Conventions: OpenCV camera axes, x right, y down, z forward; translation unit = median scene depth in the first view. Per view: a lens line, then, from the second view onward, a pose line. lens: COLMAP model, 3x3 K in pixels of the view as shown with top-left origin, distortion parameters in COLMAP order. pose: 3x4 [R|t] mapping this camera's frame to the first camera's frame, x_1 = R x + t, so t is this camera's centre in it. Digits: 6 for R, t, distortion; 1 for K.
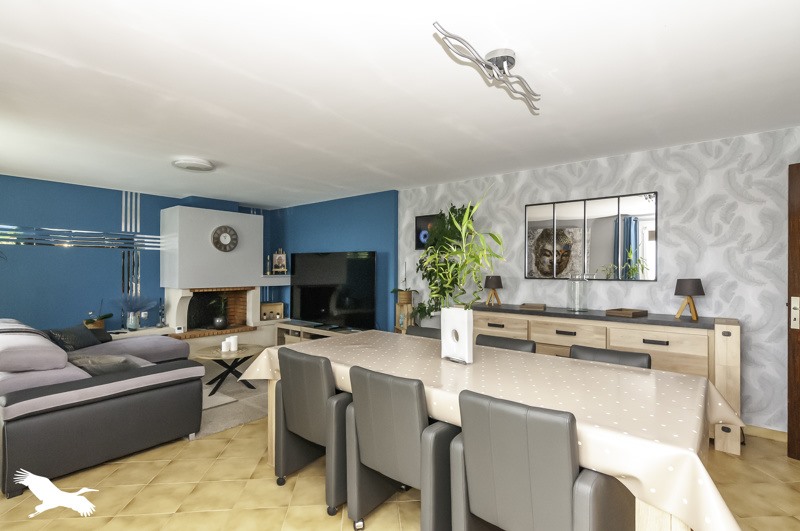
lens RADIAL K [[386.4, 0, 405.4], [0, 386.4, 263.0], [0, 0, 1]] dist [-0.000271, -0.000072]
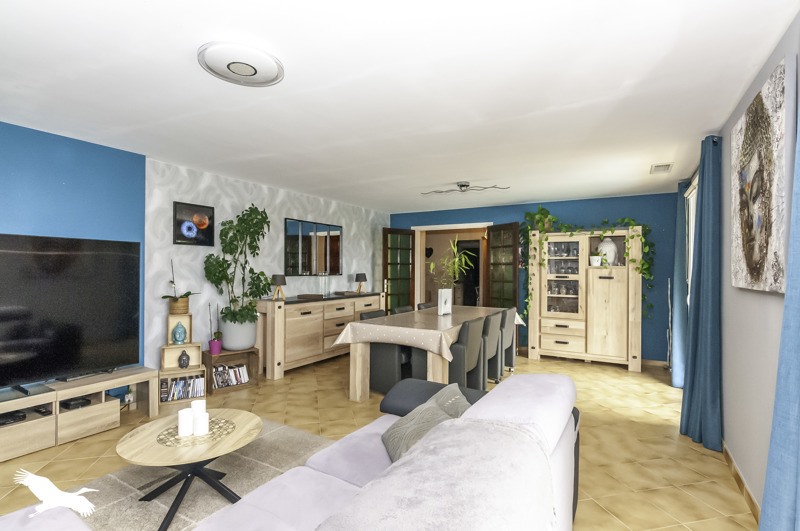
lens RADIAL K [[386.4, 0, 404.9], [0, 386.4, 270.8], [0, 0, 1]] dist [-0.000271, -0.000072]
pose [[-0.152022, -0.008153, 0.988344, -0.825271], [-0.015893, 0.999857, 0.005803, 0.007080], [-0.988249, -0.014825, -0.152130, 0.671442]]
